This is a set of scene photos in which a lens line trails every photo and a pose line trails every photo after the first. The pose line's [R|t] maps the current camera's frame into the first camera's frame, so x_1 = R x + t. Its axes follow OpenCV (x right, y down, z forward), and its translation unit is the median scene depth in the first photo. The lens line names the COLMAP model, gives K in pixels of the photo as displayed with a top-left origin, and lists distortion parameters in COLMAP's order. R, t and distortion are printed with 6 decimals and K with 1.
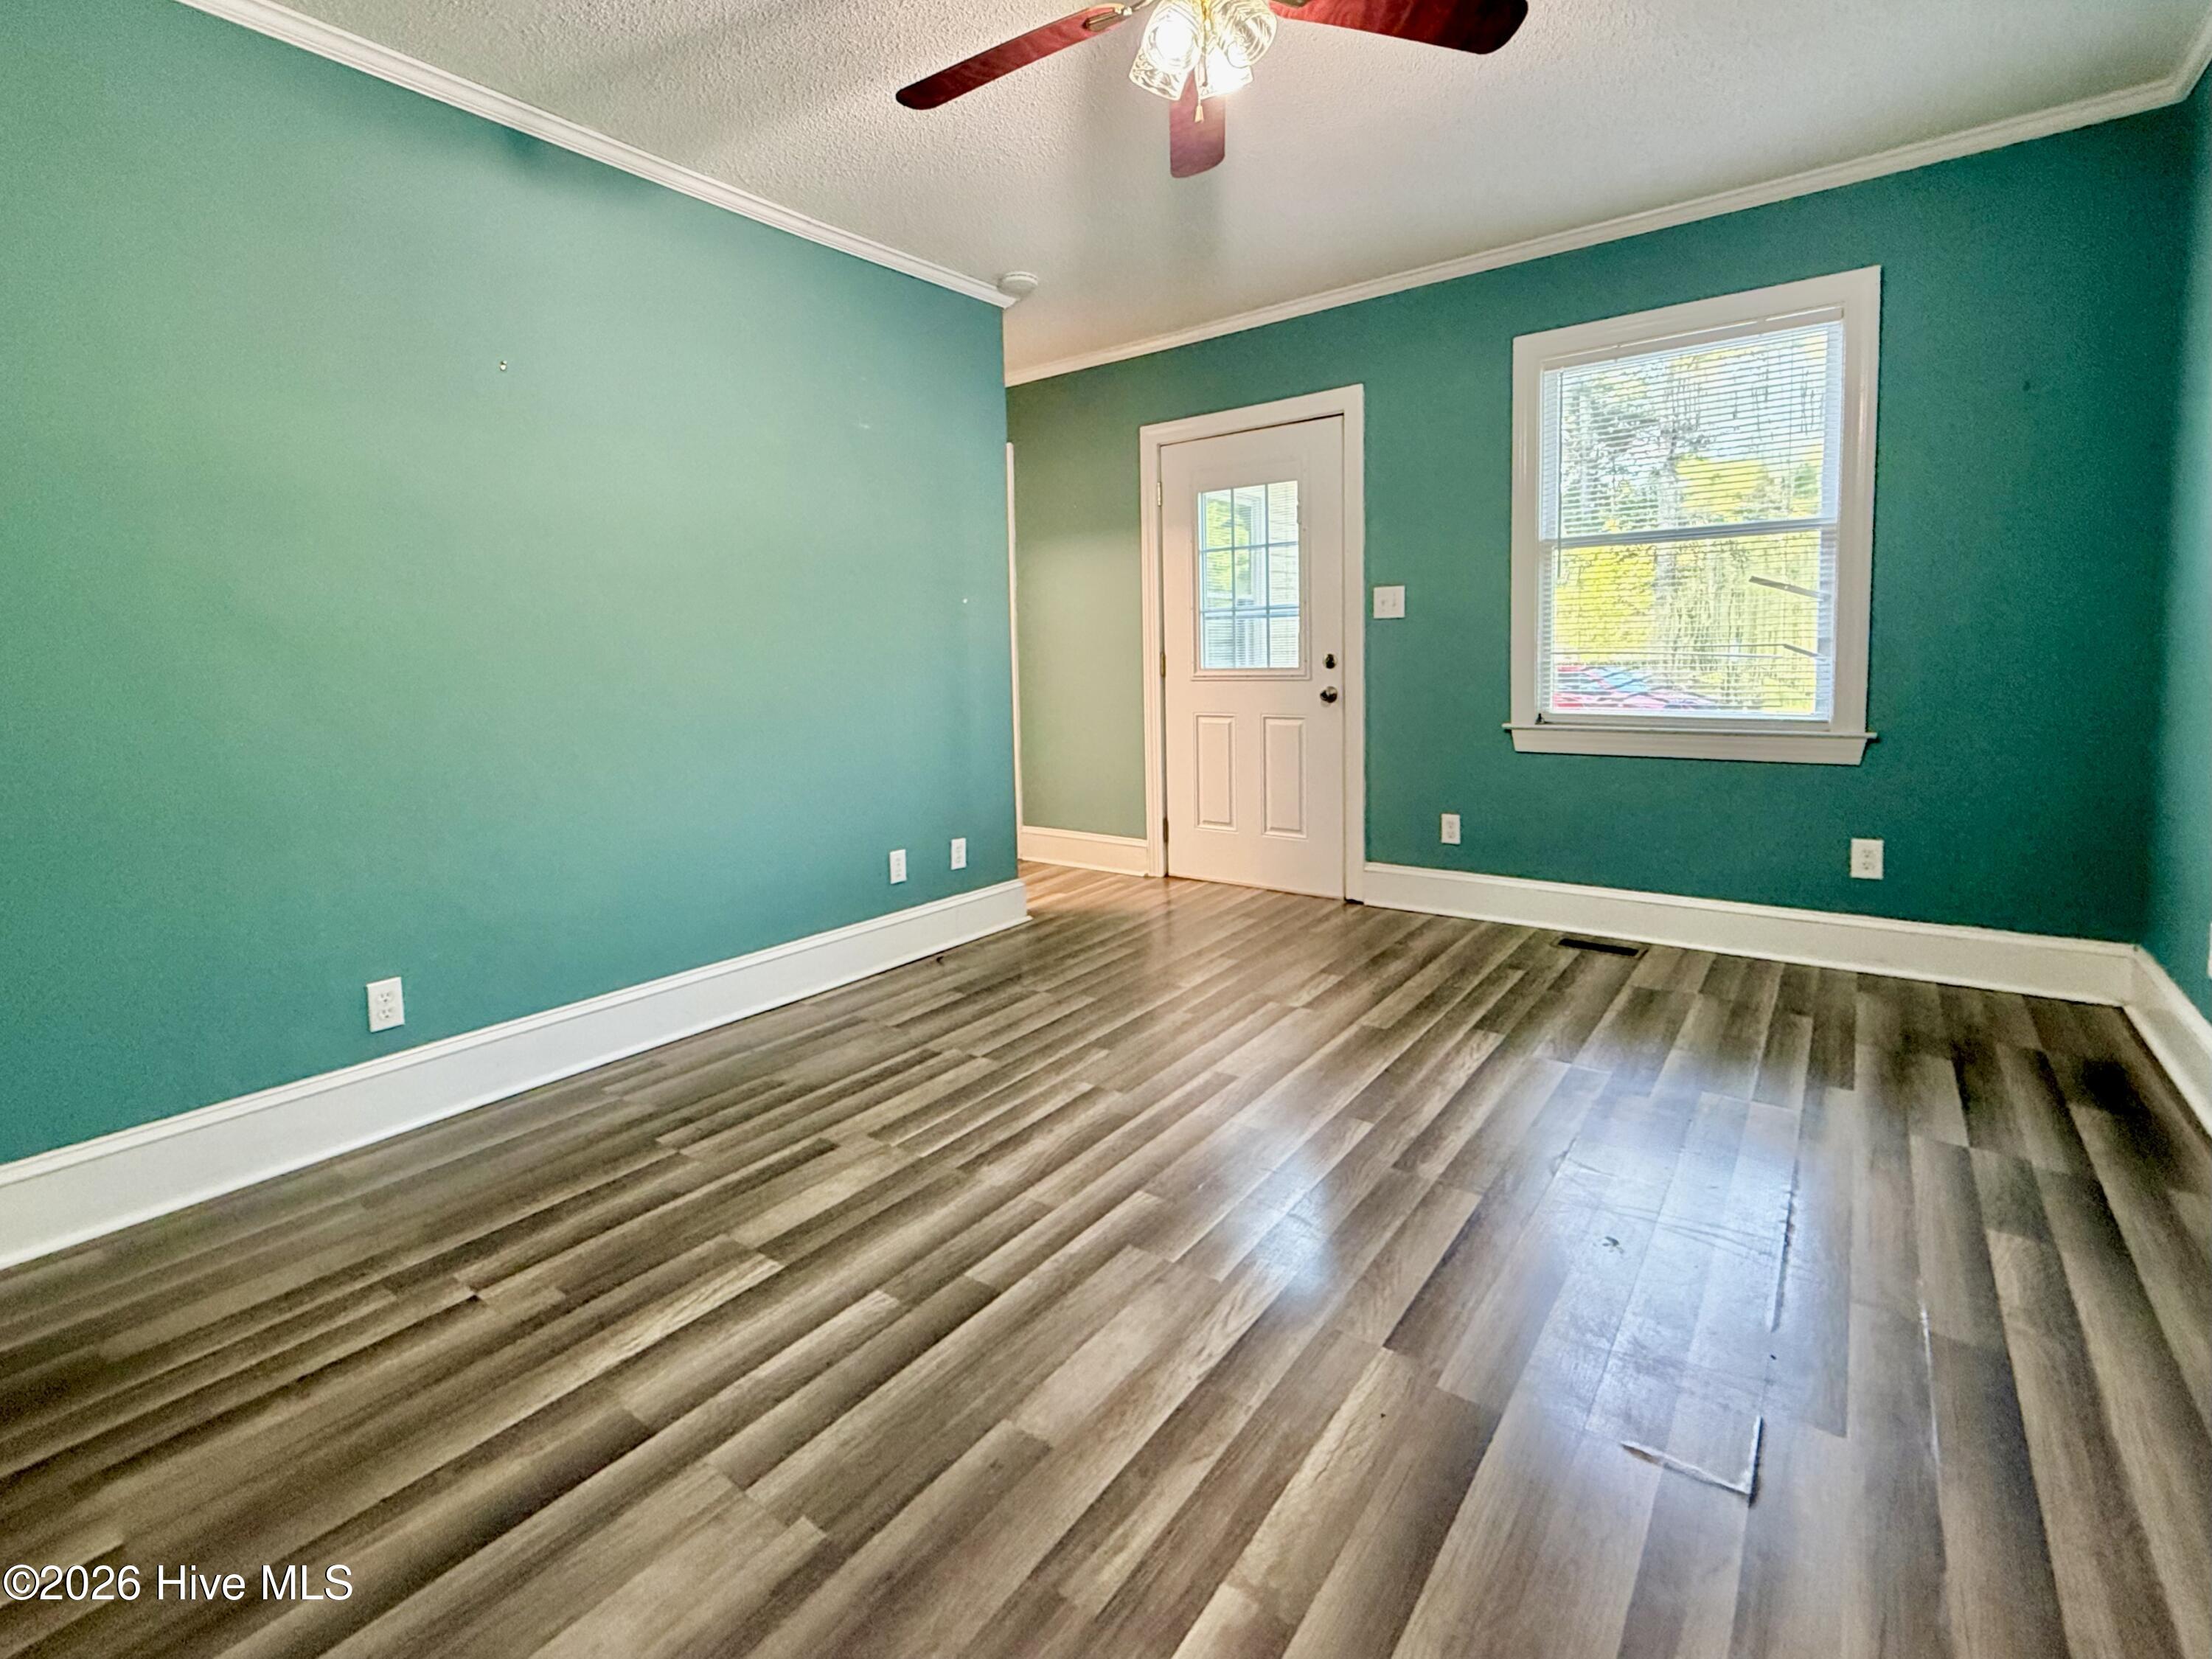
lens RADIAL K [[1025.8, 0, 1090.9], [0, 1025.8, 731.4], [0, 0, 1]] dist [-0.001077, 0.000048]
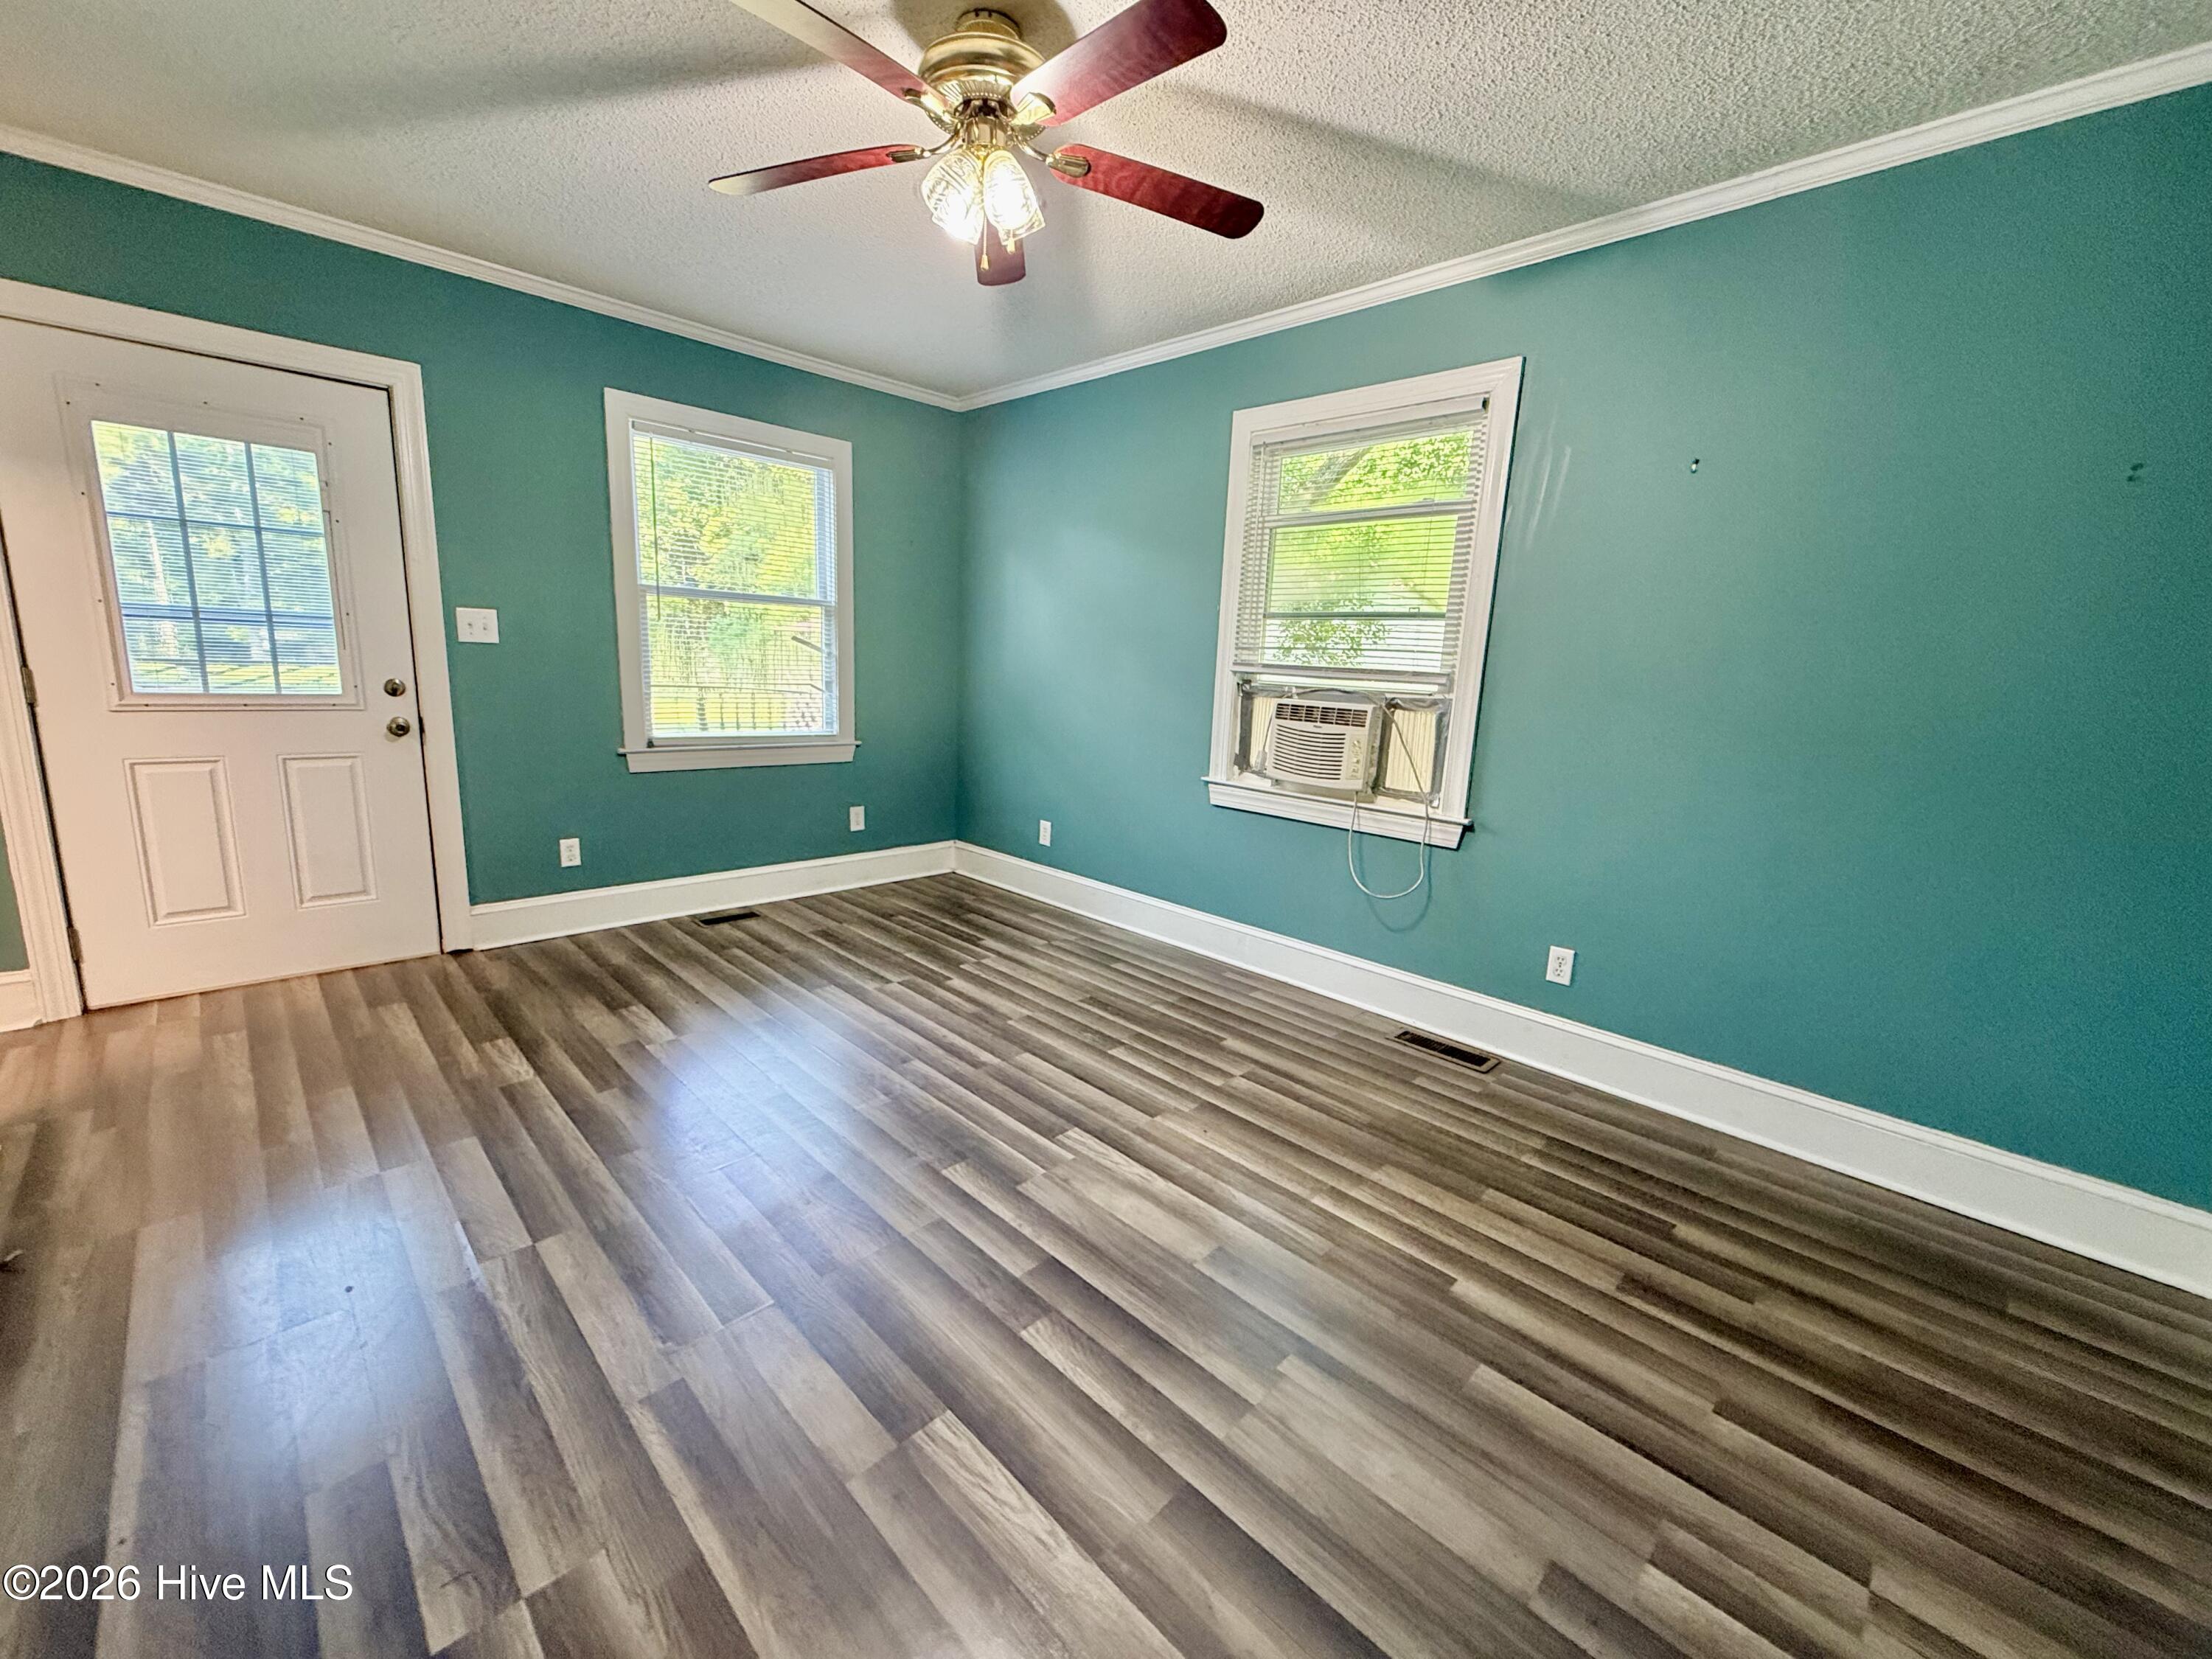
lens RADIAL K [[876.0, 0, 1094.8], [0, 876.0, 823.9], [0, 0, 1]] dist [0.000806, -0.000064]
pose [[0.136699, -0.152249, 0.978843, -0.785204], [0.028587, 0.988314, 0.149730, -0.092033], [-0.990200, 0.007515, 0.139454, 0.611173]]
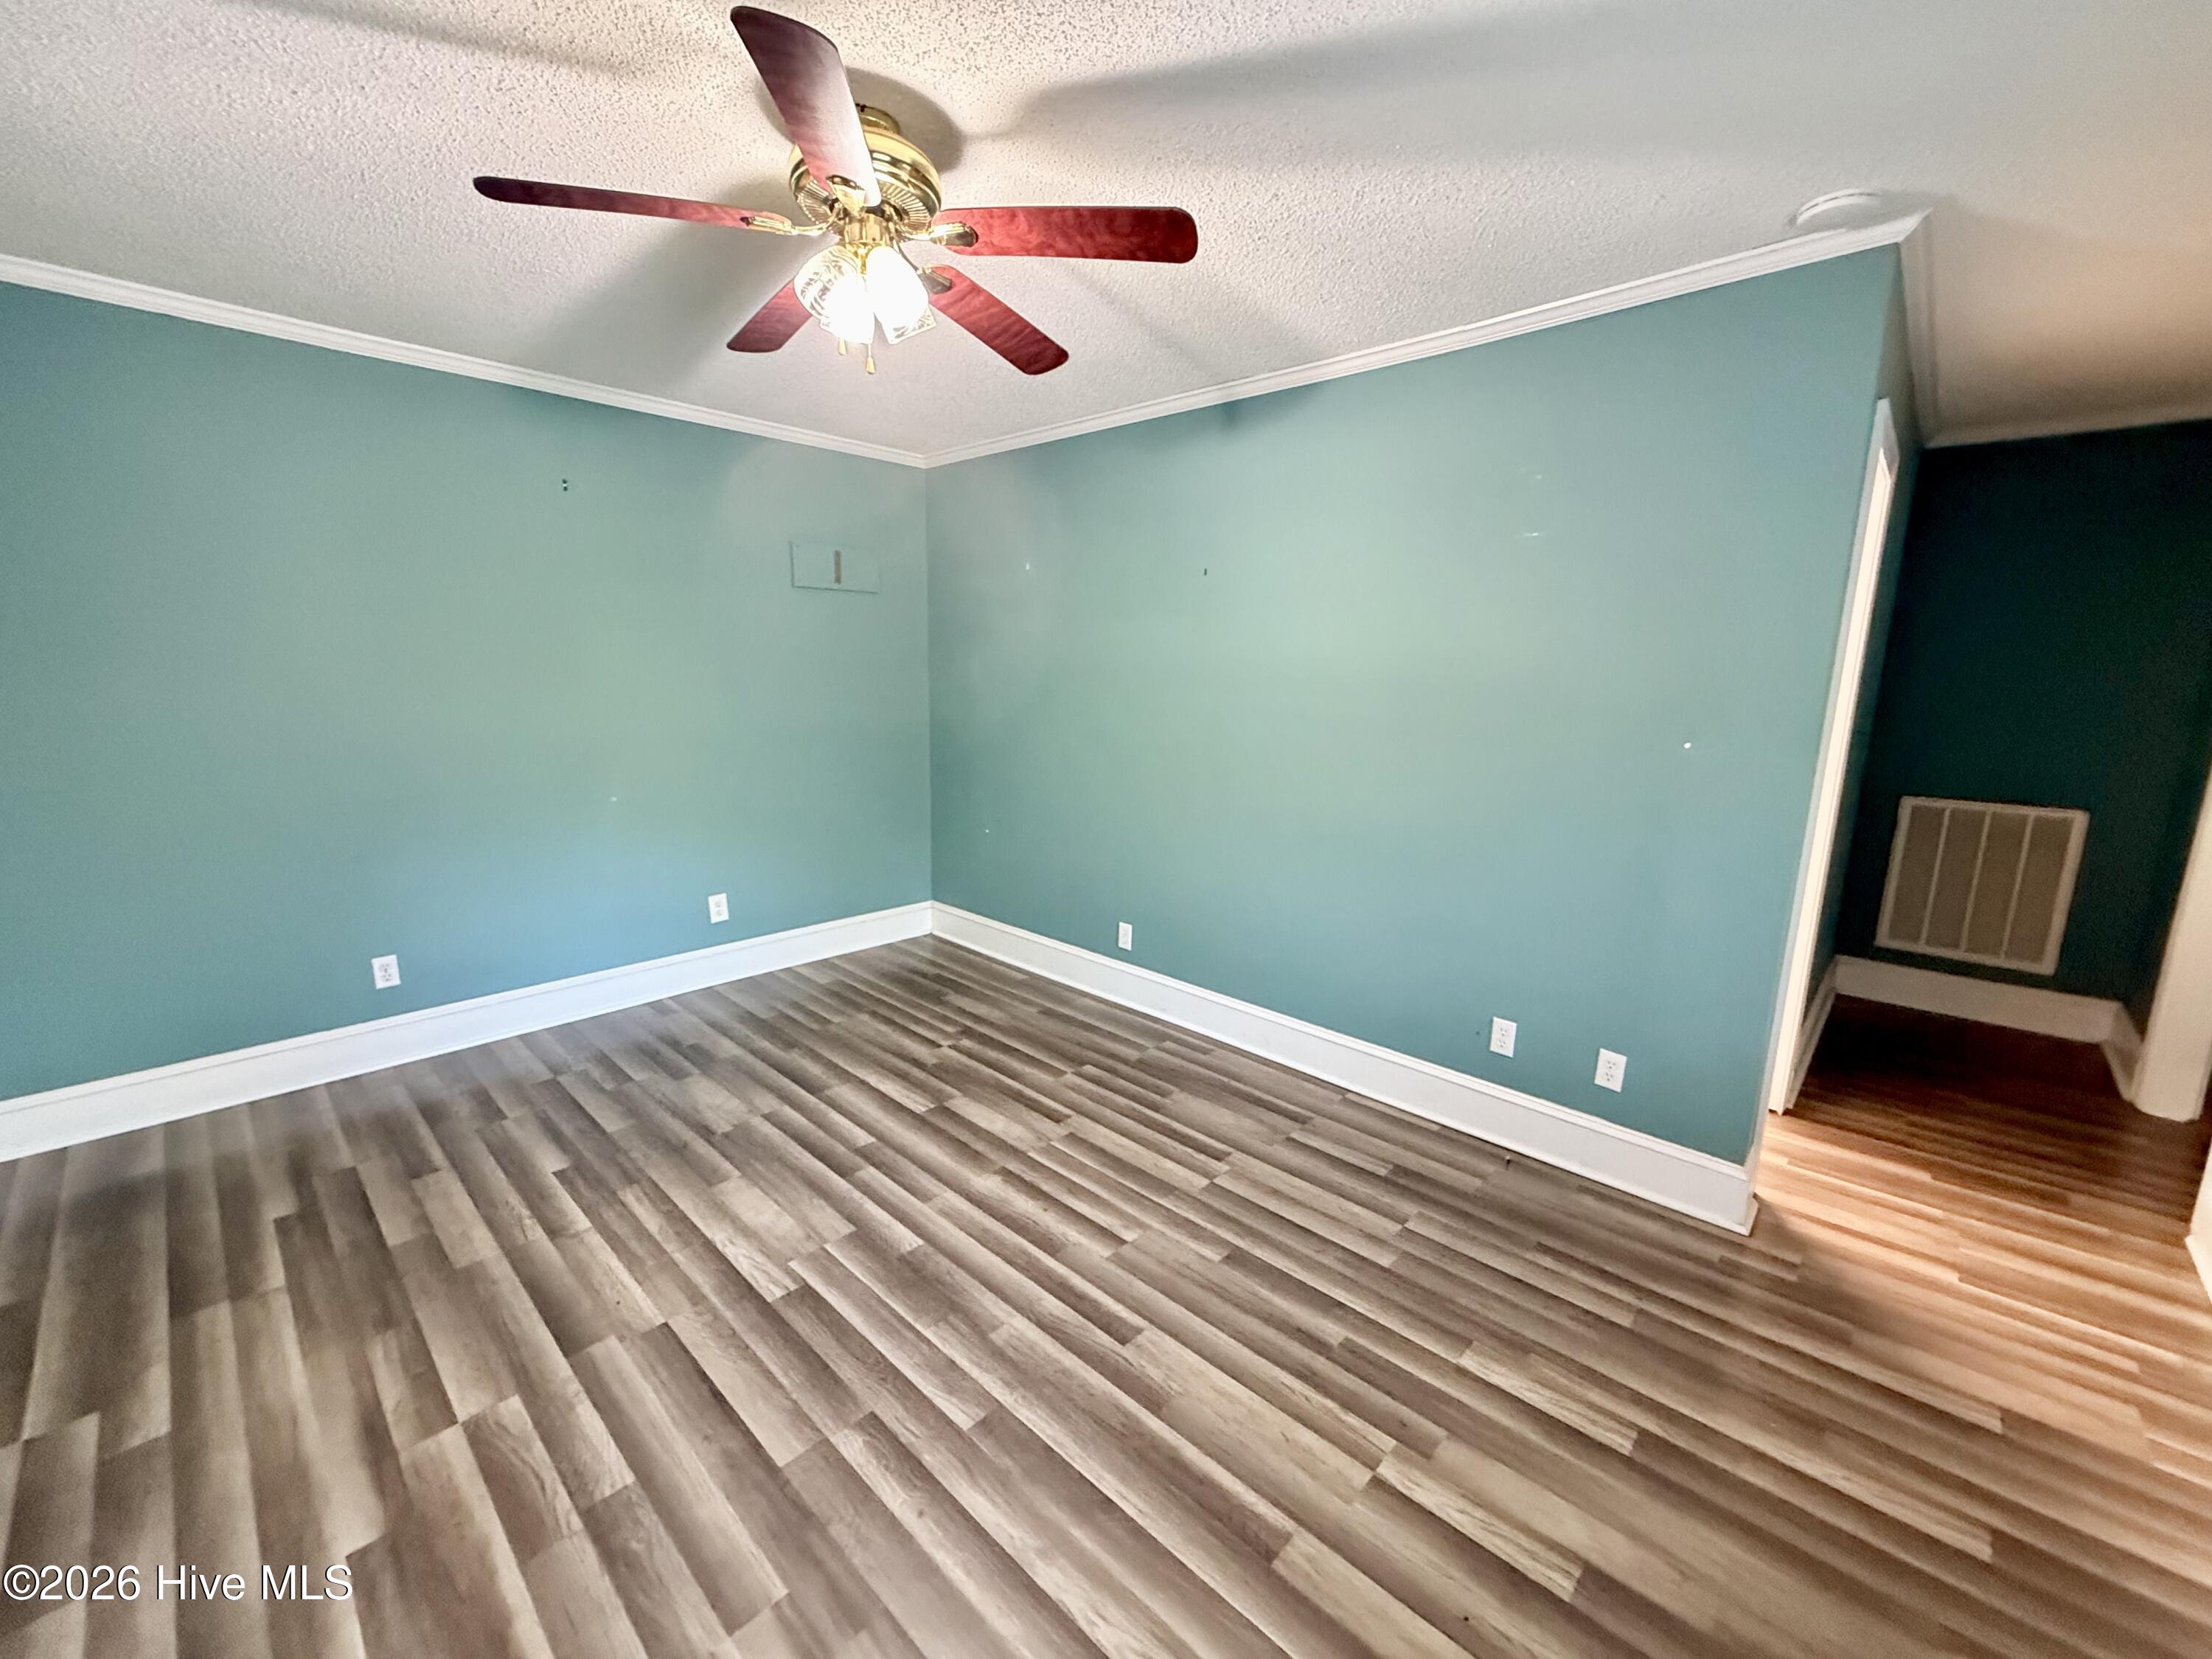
lens RADIAL K [[876.0, 0, 1094.8], [0, 876.0, 823.9], [0, 0, 1]] dist [0.000806, -0.000064]
pose [[-0.112187, 0.198533, -0.973652, 0.891509], [-0.091432, 0.973619, 0.209061, -0.280736], [0.989472, 0.112477, -0.091075, 1.131605]]
